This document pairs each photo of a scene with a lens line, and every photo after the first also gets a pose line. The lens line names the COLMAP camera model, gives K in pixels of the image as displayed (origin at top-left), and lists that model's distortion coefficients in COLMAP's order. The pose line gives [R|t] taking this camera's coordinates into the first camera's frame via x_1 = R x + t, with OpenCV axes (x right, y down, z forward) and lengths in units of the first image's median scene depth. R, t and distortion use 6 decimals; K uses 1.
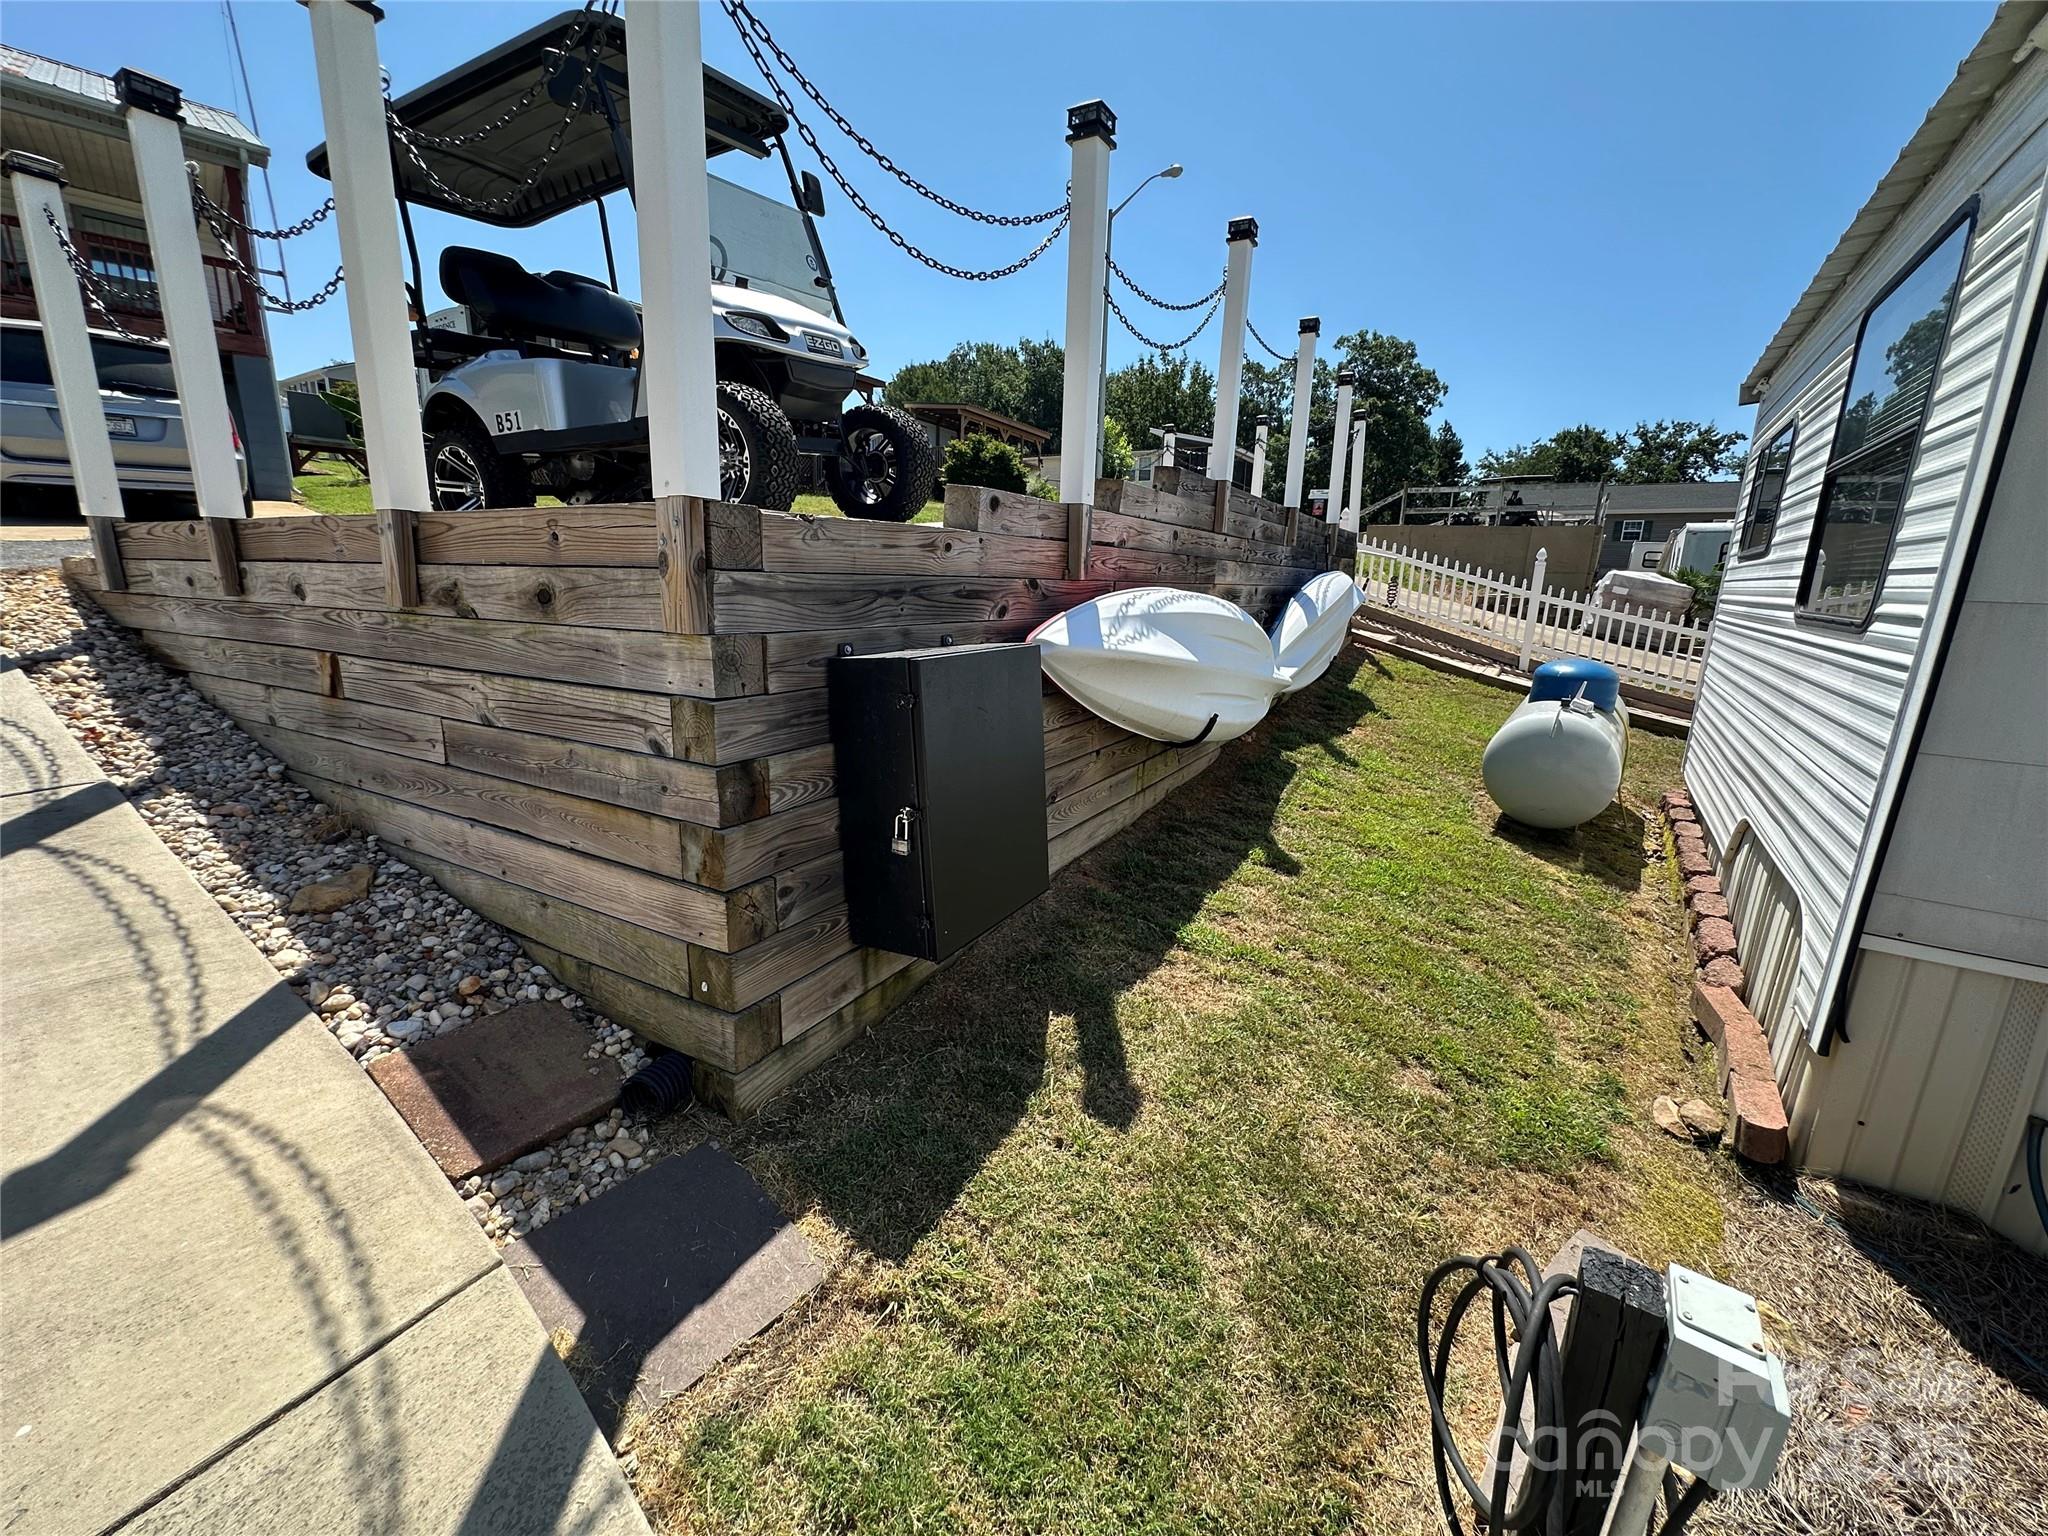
lens RADIAL K [[820.1, 0, 1025.2], [0, 820.1, 766.1], [0, 0, 1]] dist [-0.006817, 0.002103]
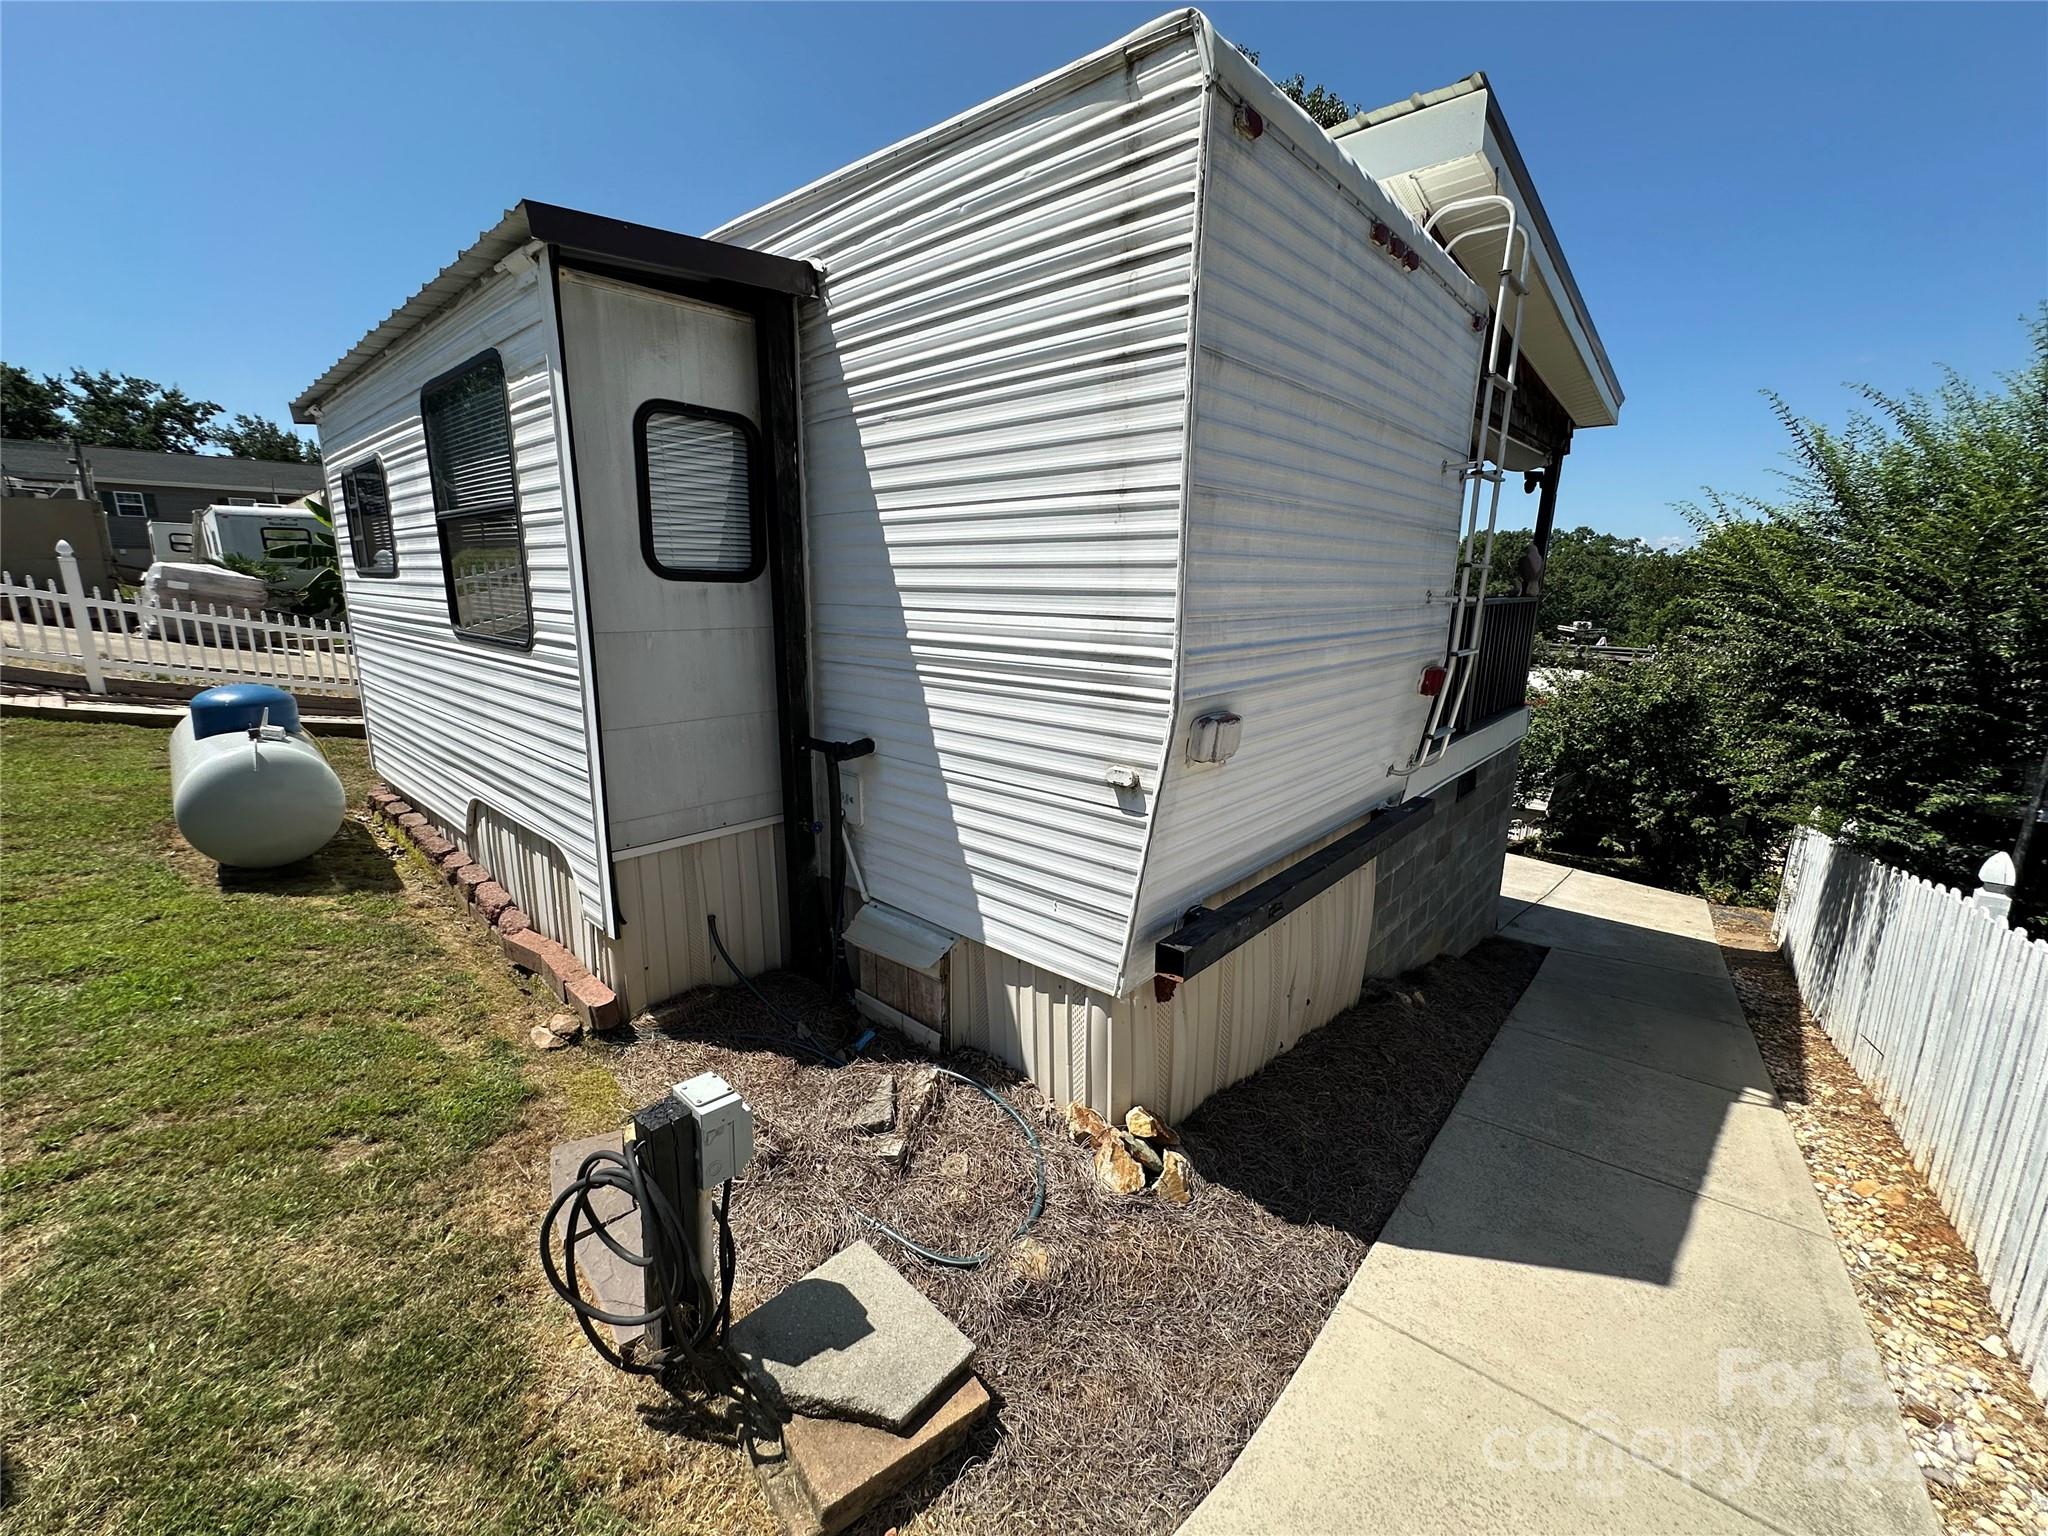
lens RADIAL K [[820.1, 0, 1025.2], [0, 820.1, 766.1], [0, 0, 1]] dist [-0.006817, 0.002103]
pose [[0.135082, -0.241516, 0.960949, -0.169988], [0.218104, 0.953298, 0.208934, -0.057935], [-0.966532, 0.181363, 0.181449, -0.023458]]
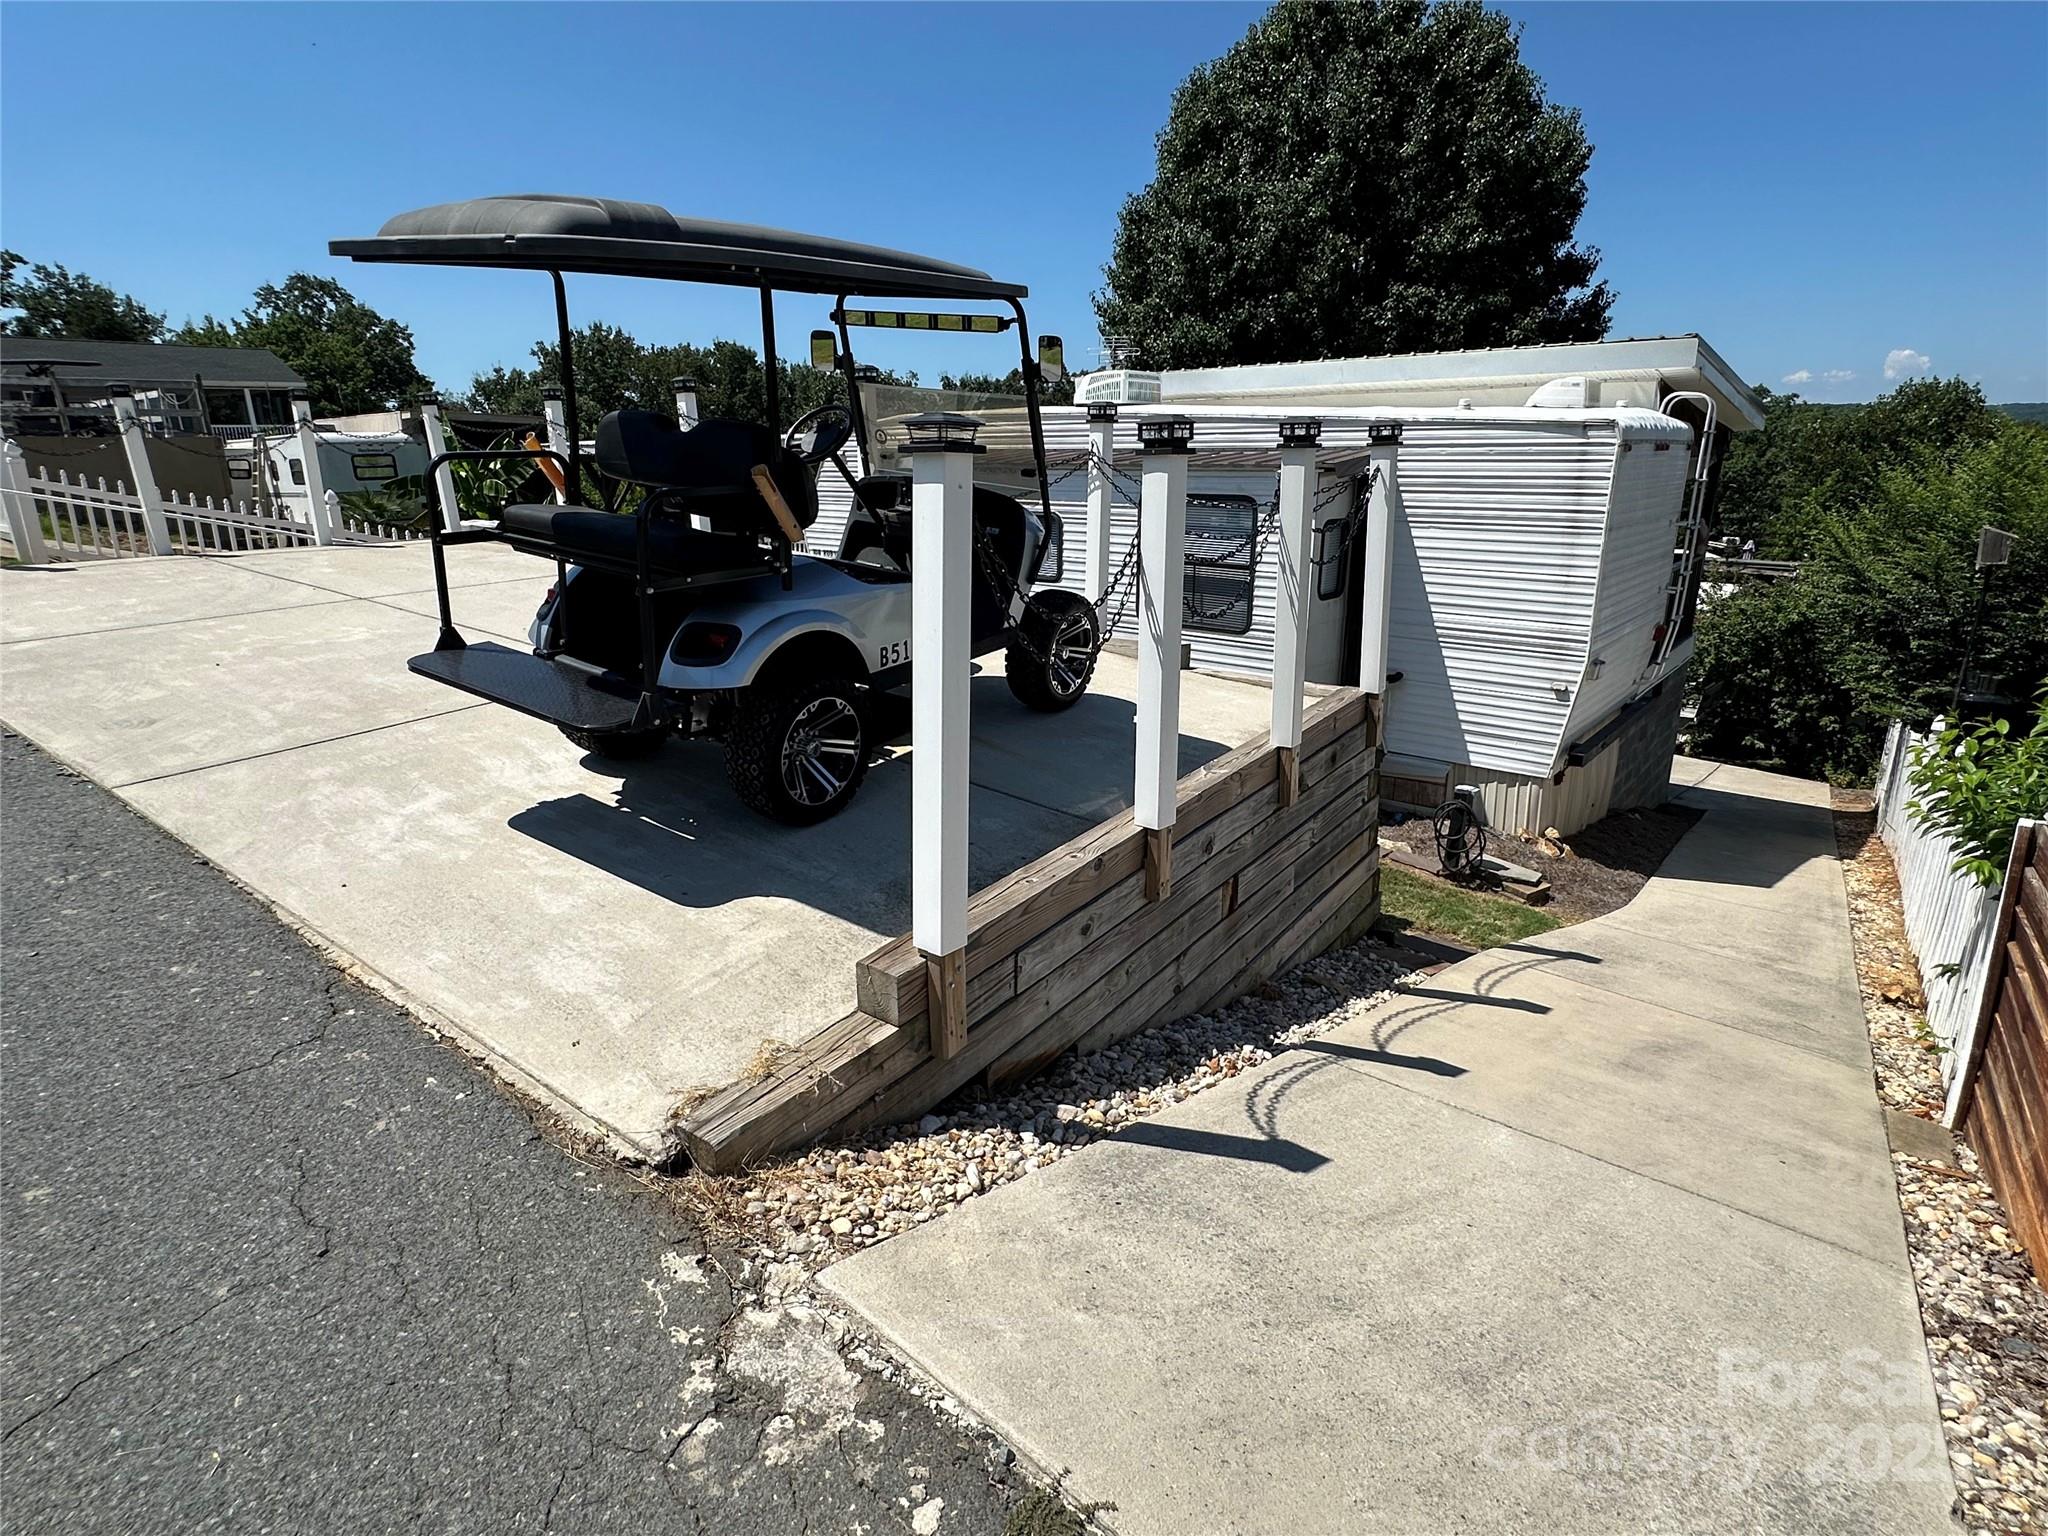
lens RADIAL K [[1068.8, 0, 1021.8], [0, 1068.8, 762.1], [0, 0, 1]] dist [-0.004519, -0.000289]
pose [[0.110641, -0.308164, 0.944877, -1.863813], [0.236616, 0.931545, 0.276109, -0.651069], [-0.965283, 0.193024, 0.175983, 0.783486]]
